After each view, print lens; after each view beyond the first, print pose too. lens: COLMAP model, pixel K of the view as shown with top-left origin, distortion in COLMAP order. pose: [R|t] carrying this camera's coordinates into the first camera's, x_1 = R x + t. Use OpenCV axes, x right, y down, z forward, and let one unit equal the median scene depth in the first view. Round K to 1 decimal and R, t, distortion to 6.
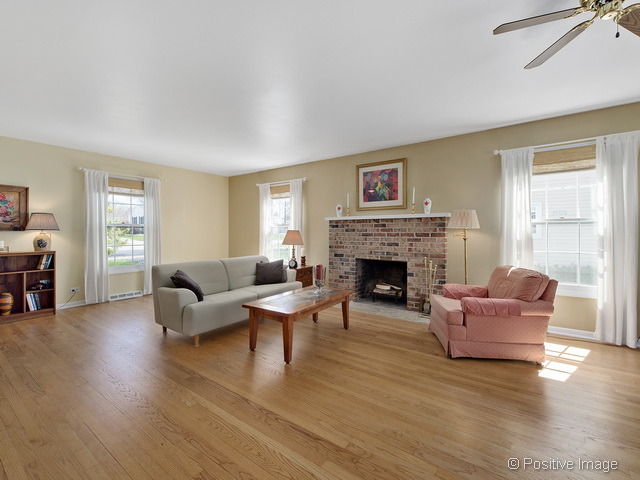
lens RADIAL K [[287.4, 0, 320.0], [0, 287.4, 240.0], [0, 0, 1]] dist [0.011034, -0.000548]
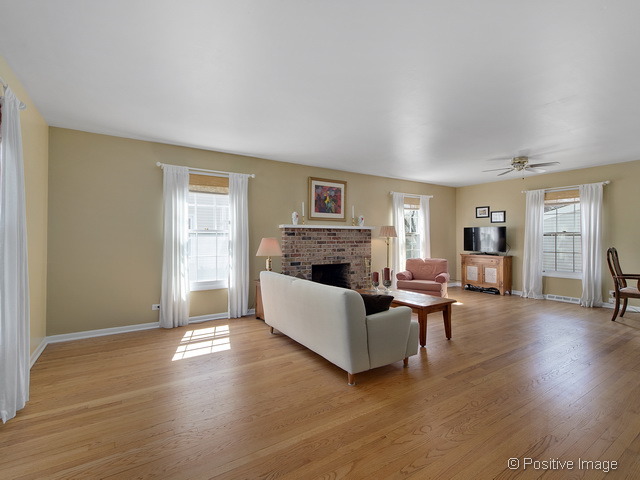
lens RADIAL K [[276.8, 0, 318.0], [0, 276.8, 247.3], [0, 0, 1]] dist [0.000115, 0.000023]
pose [[0.400993, -0.026717, 0.915692, -0.813603], [0.028661, 0.999451, 0.016610, -0.017603], [-0.915633, 0.019584, 0.401538, 0.584892]]
